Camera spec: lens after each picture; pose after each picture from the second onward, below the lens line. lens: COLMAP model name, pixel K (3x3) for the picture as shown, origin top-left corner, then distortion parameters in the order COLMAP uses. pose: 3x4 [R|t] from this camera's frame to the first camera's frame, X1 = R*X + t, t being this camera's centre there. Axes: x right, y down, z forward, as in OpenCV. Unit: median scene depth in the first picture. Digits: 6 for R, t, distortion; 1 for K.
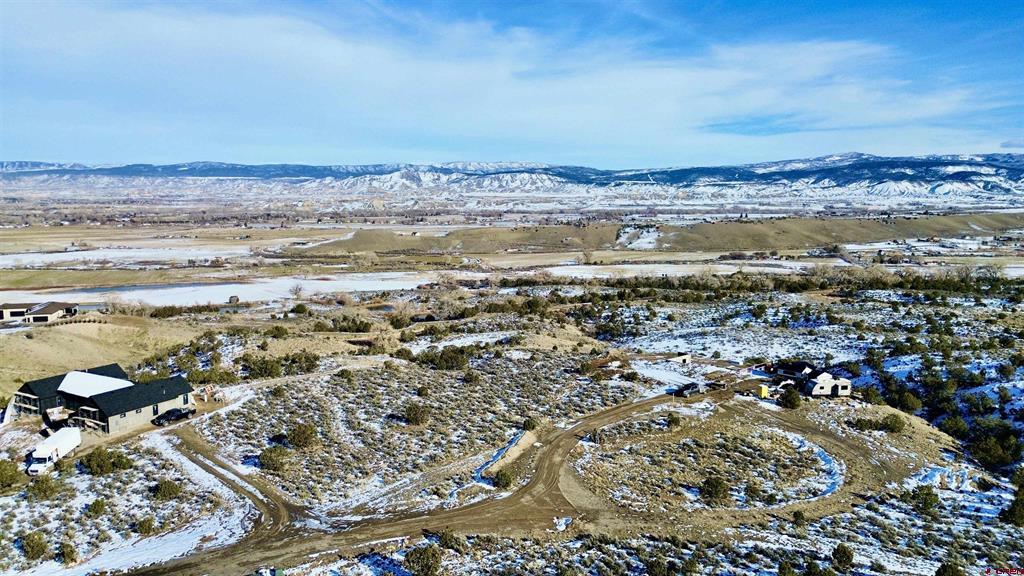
lens RADIAL K [[722.6, 0, 511.6], [0, 722.6, 292.4], [0, 0, 1]] dist [0.084017, -0.091566]
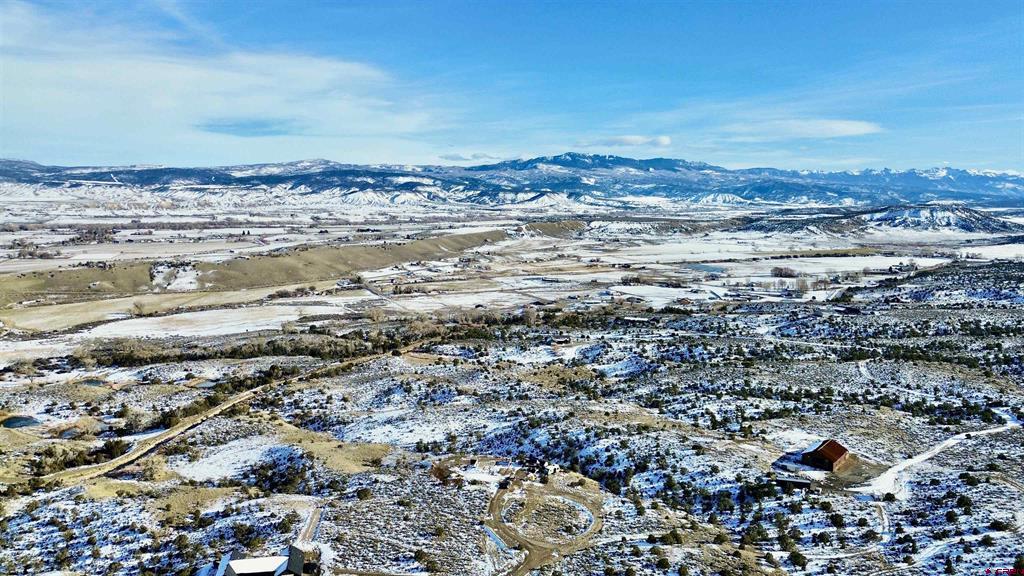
lens RADIAL K [[722.6, 0, 511.6], [0, 722.6, 292.4], [0, 0, 1]] dist [0.084017, -0.091566]
pose [[0.772195, -0.077405, 0.630654, -0.096705], [0.075899, 0.996682, 0.029398, -0.045380], [-0.630837, 0.025165, 0.775507, -0.067679]]
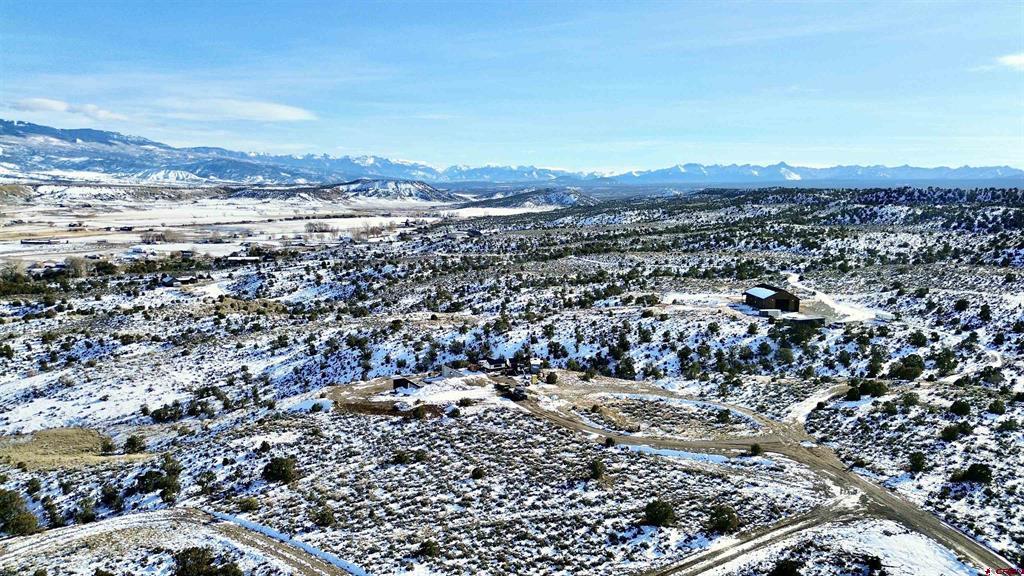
lens RADIAL K [[722.6, 0, 511.6], [0, 722.6, 292.4], [0, 0, 1]] dist [0.084017, -0.091566]
pose [[0.162954, -0.137002, 0.977075, -0.085744], [0.107503, 0.986882, 0.120448, -0.017425], [-0.980759, 0.085411, 0.175544, 0.065253]]
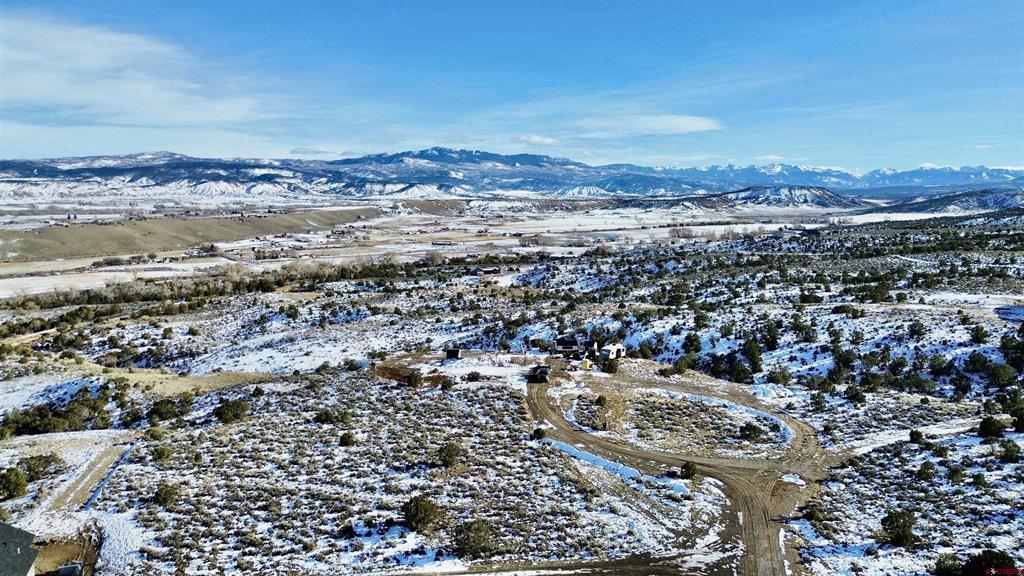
lens RADIAL K [[722.6, 0, 511.6], [0, 722.6, 292.4], [0, 0, 1]] dist [0.084017, -0.091566]
pose [[0.644311, -0.102057, 0.757923, -0.051895], [0.101163, 0.993720, 0.047810, -0.004225], [-0.758043, 0.045869, 0.650589, 0.026423]]
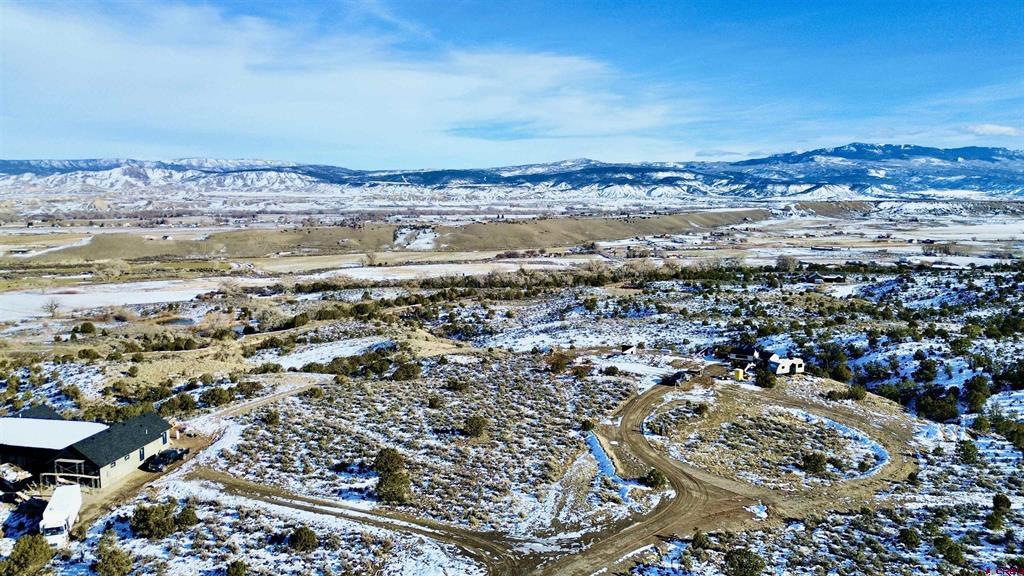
lens RADIAL K [[722.6, 0, 511.6], [0, 722.6, 292.4], [0, 0, 1]] dist [0.084017, -0.091566]
pose [[0.944228, -0.042056, 0.326596, -0.028089], [0.042391, 0.999083, 0.006095, -0.000844], [-0.326553, 0.008089, 0.945144, 0.005730]]
